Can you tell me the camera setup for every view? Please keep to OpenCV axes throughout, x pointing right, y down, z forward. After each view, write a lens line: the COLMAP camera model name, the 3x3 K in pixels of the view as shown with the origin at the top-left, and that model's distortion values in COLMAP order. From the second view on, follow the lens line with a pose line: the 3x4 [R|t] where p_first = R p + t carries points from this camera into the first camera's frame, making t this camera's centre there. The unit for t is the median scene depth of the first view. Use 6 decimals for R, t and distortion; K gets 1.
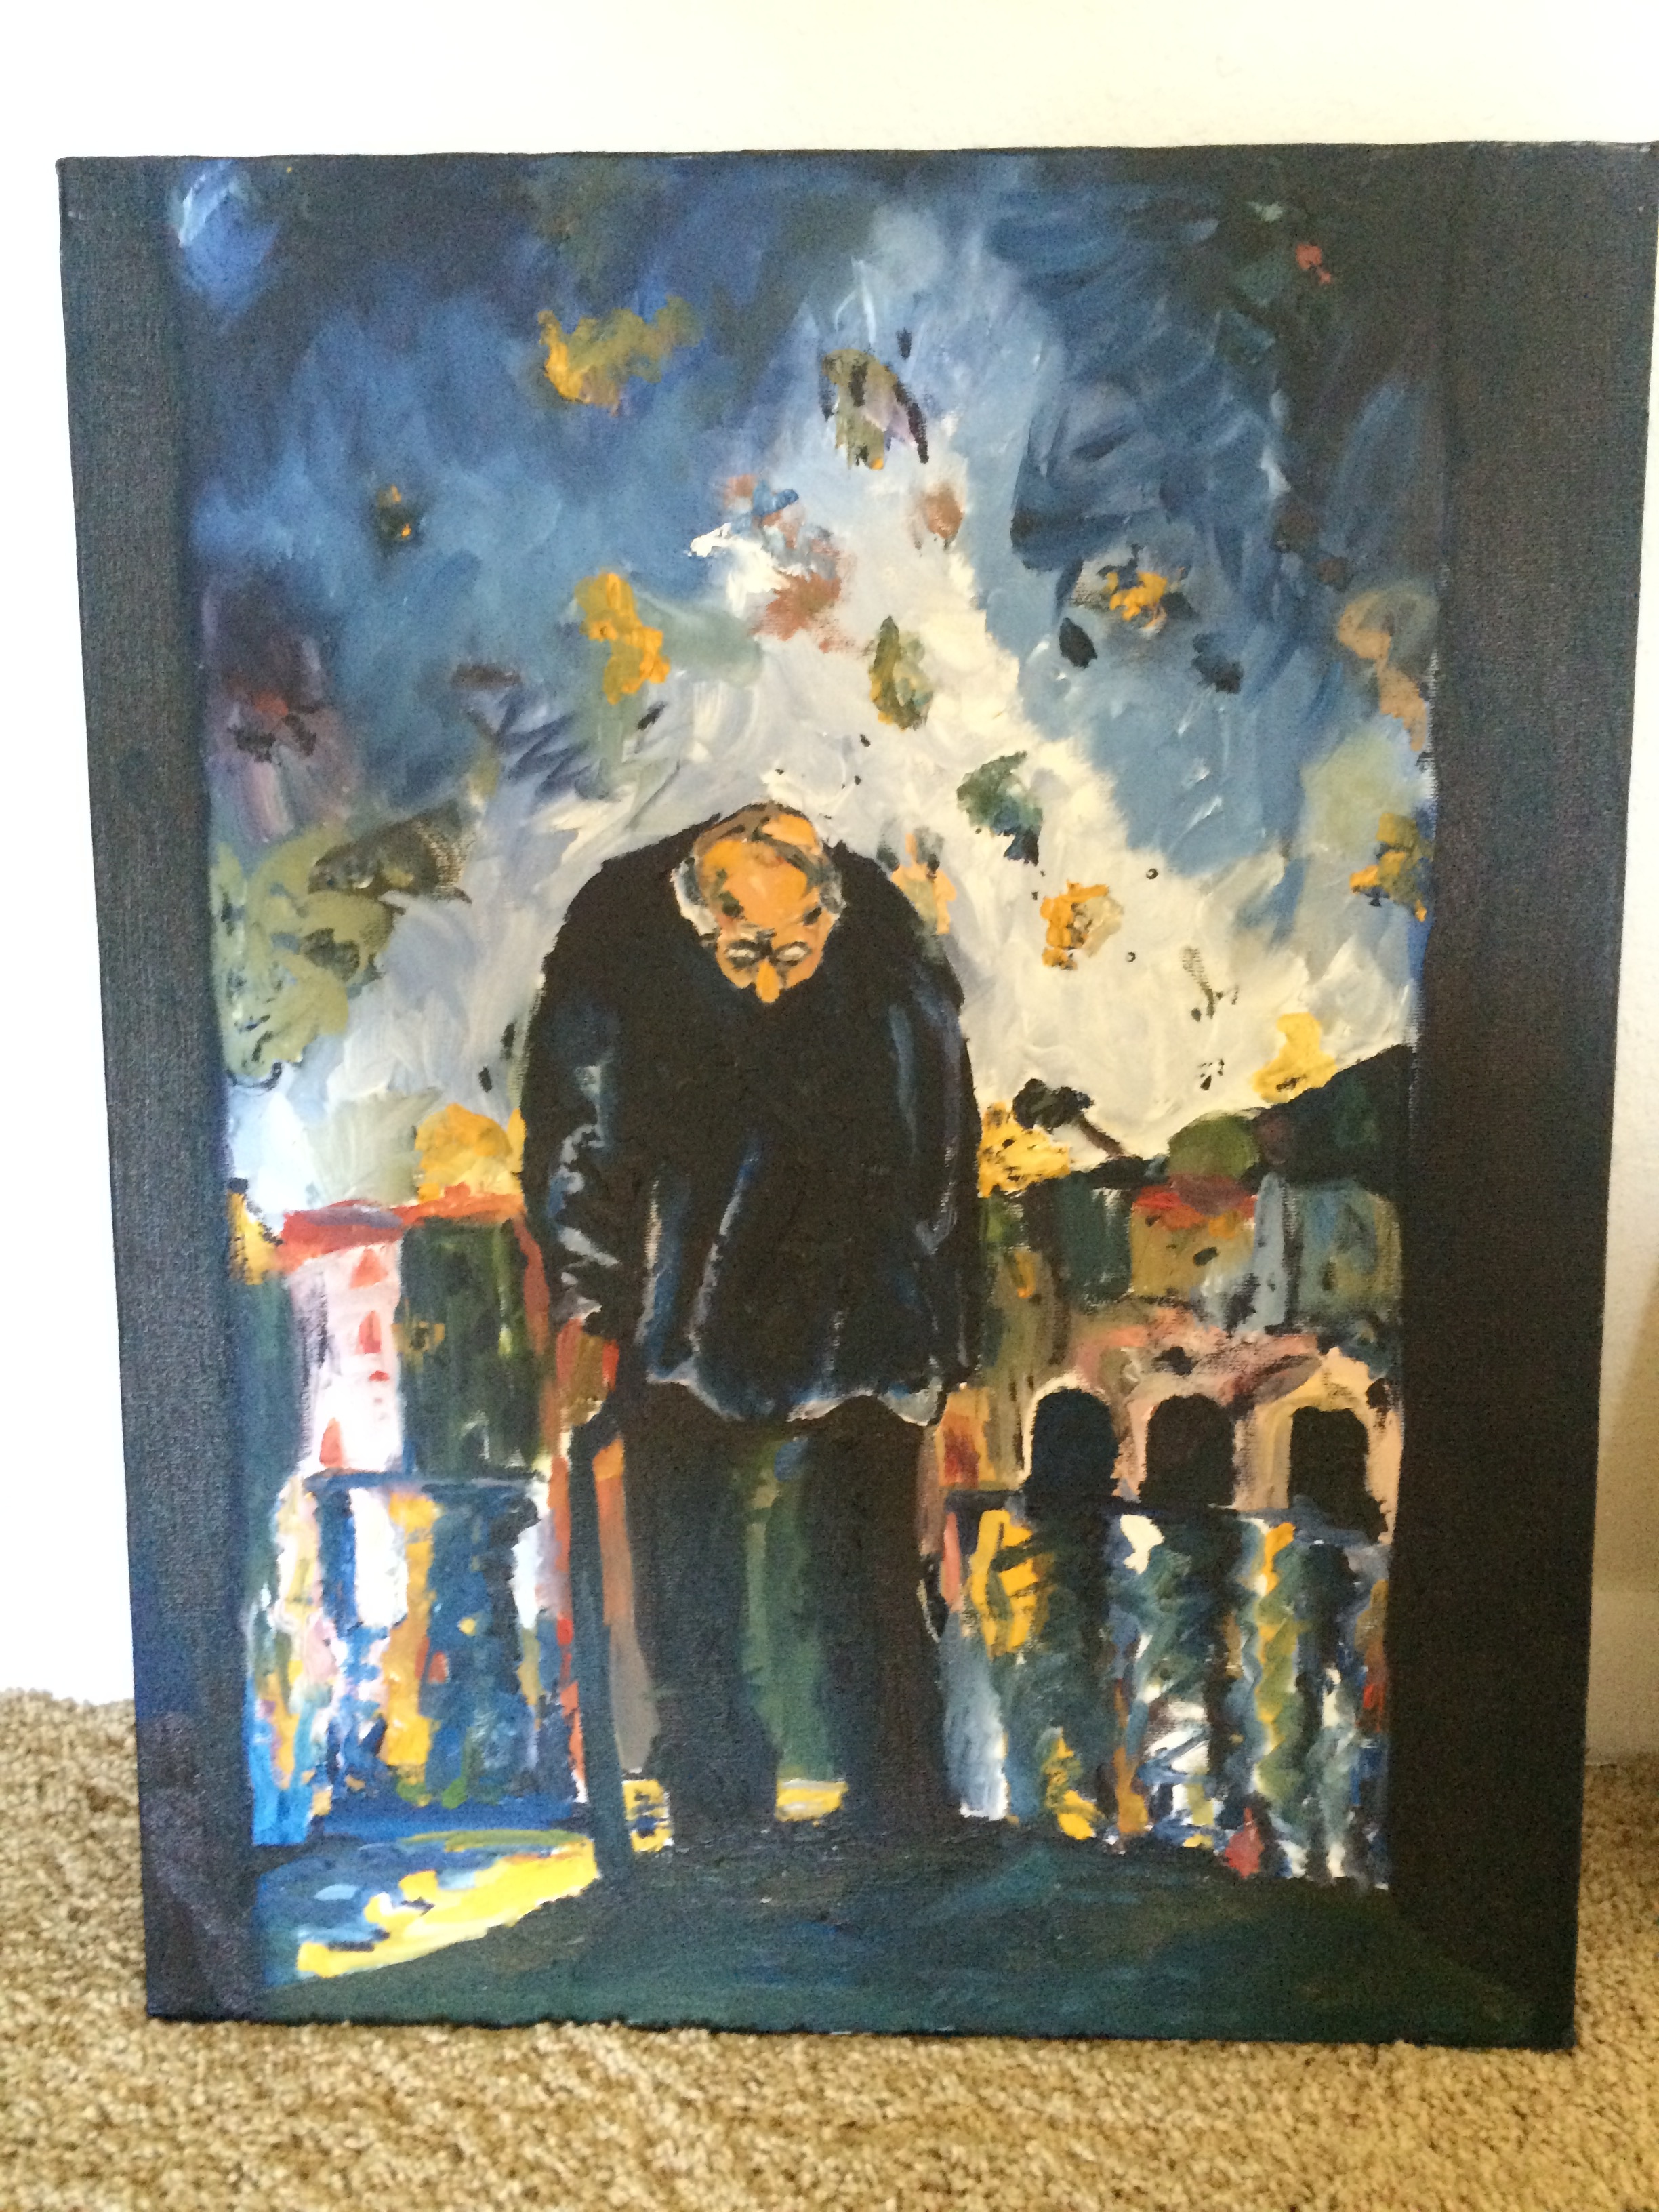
lens RADIAL K [[1886.2, 0, 814.9], [0, 1886.2, 1109.0], [0, 0, 1]] dist [0.032861, -0.056269]
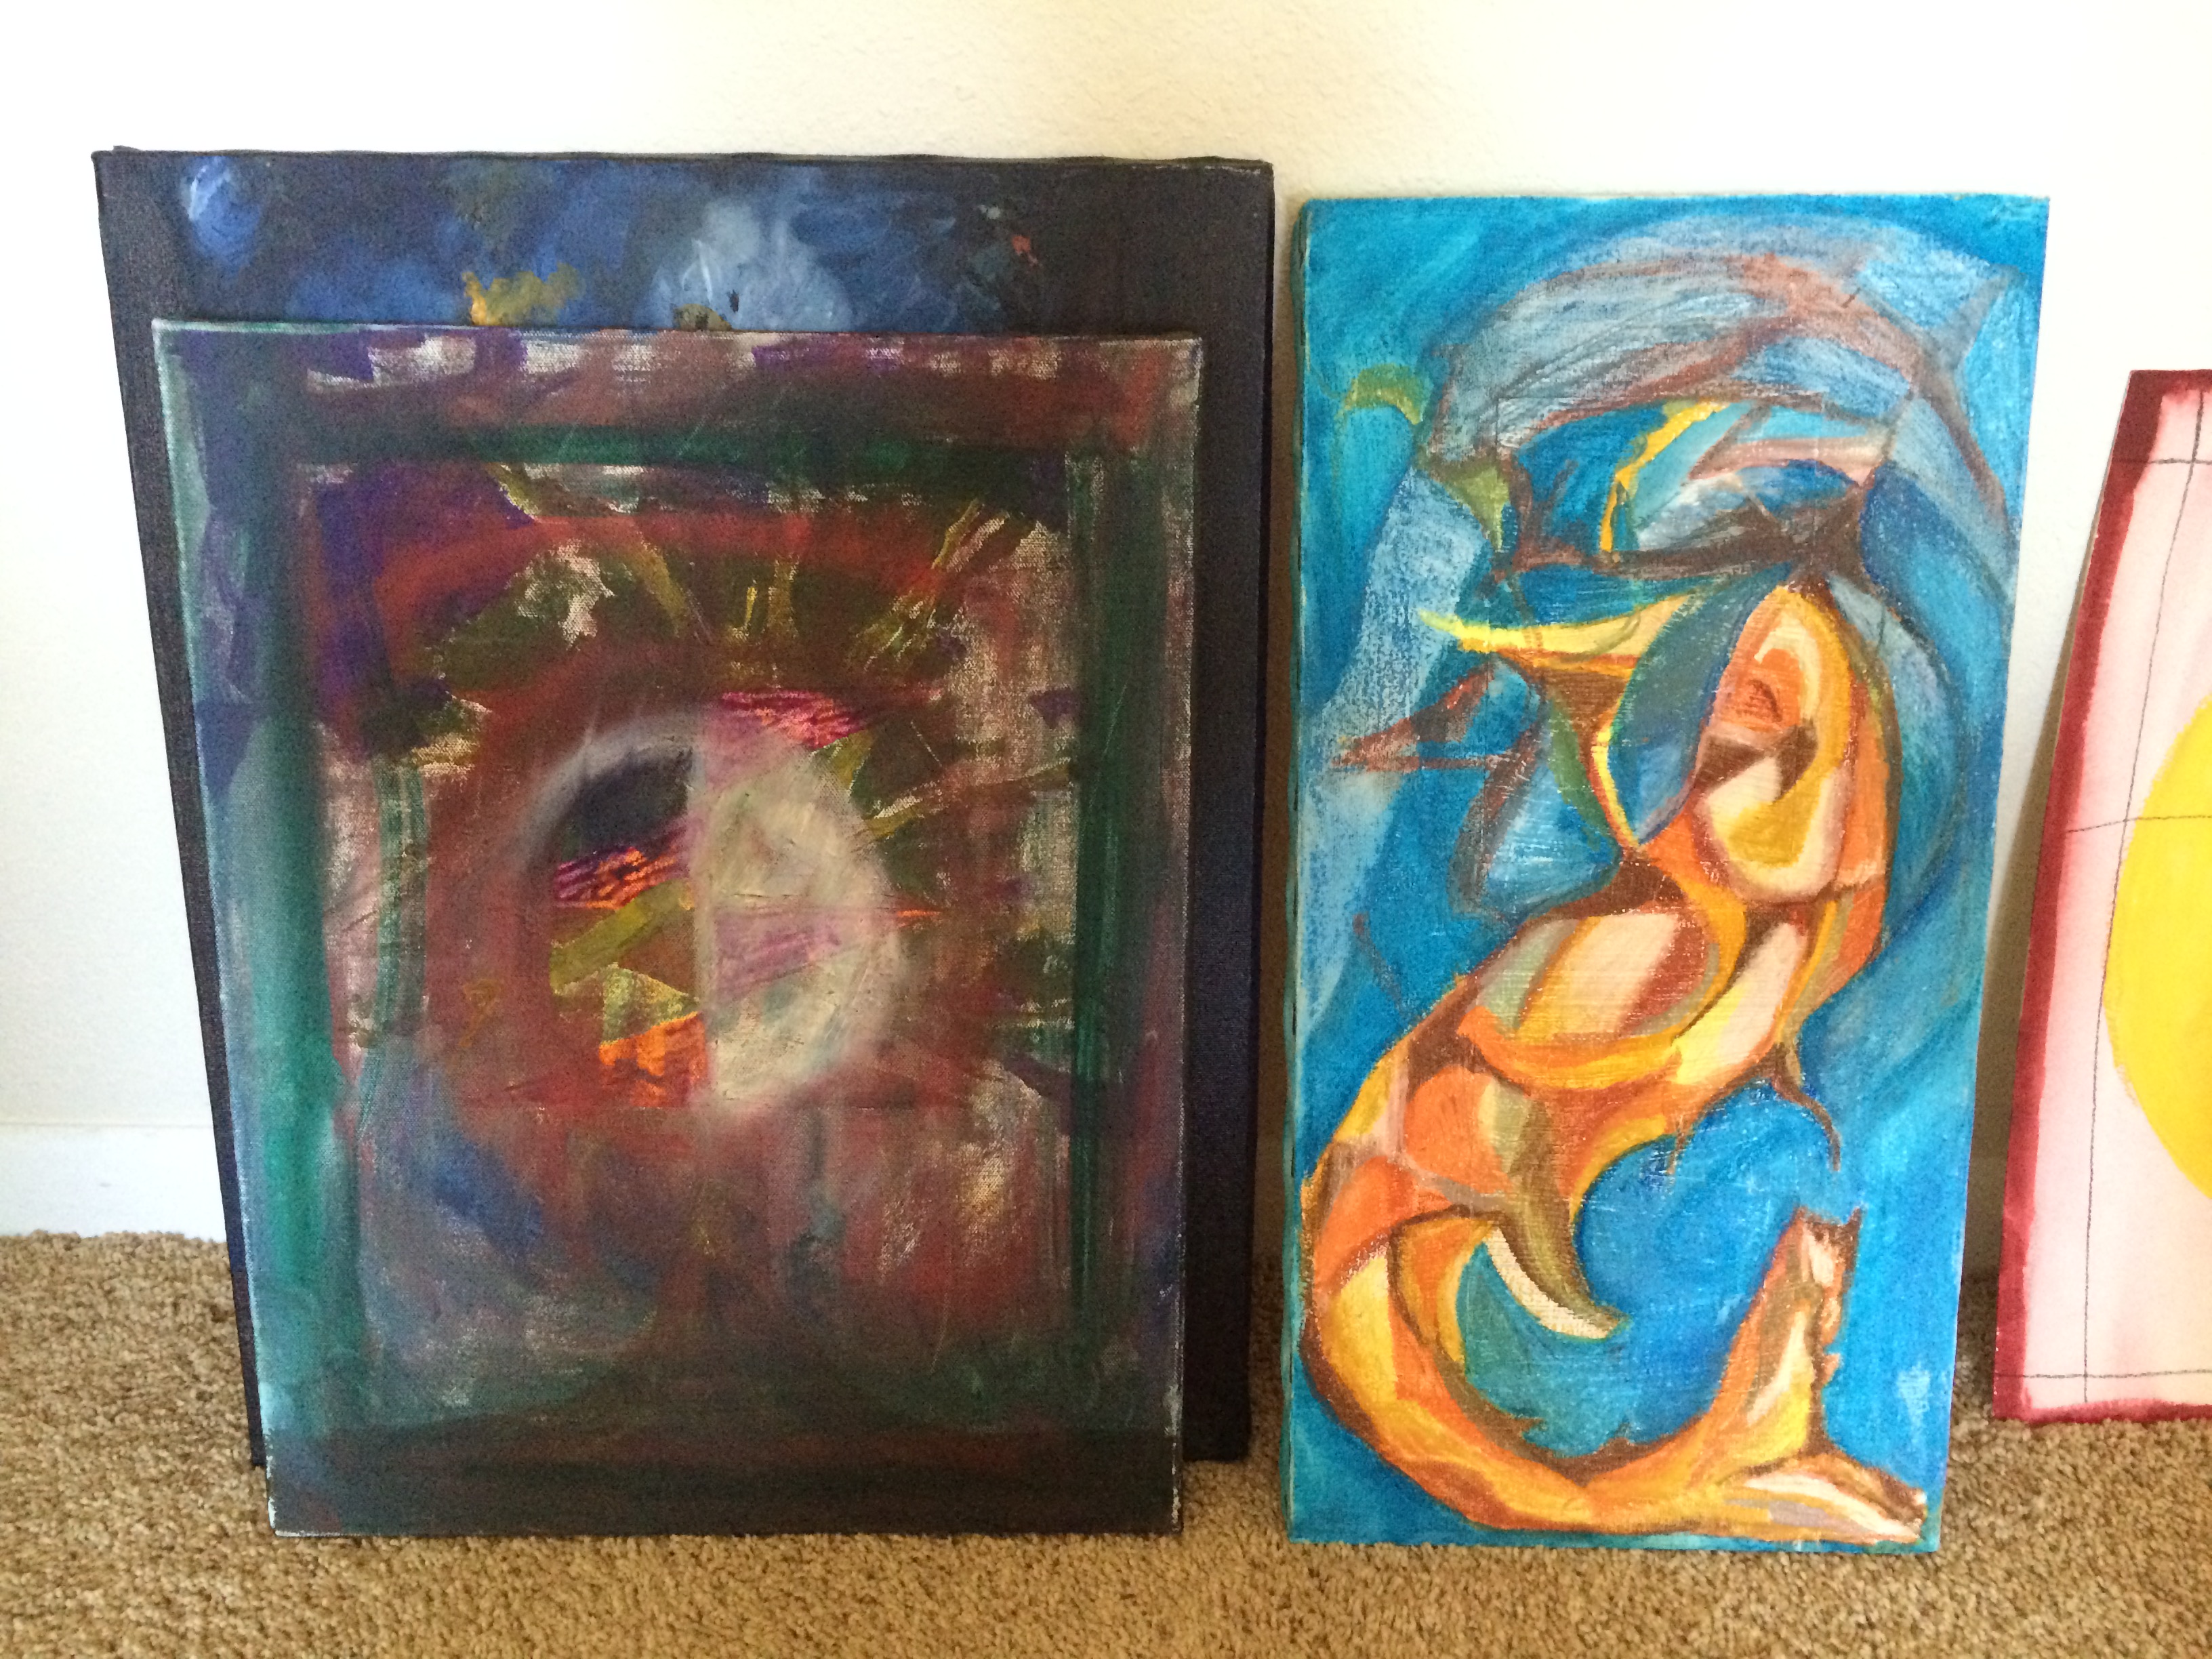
lens RADIAL K [[1886.2, 0, 1116.1], [0, 1886.2, 823.7], [0, 0, 1]] dist [0.032861, -0.056269]
pose [[0.998645, -0.006812, 0.051602, 0.240548], [-0.000090, 0.991171, 0.132591, -0.200939], [-0.052049, -0.132415, 0.989827, -0.407892]]
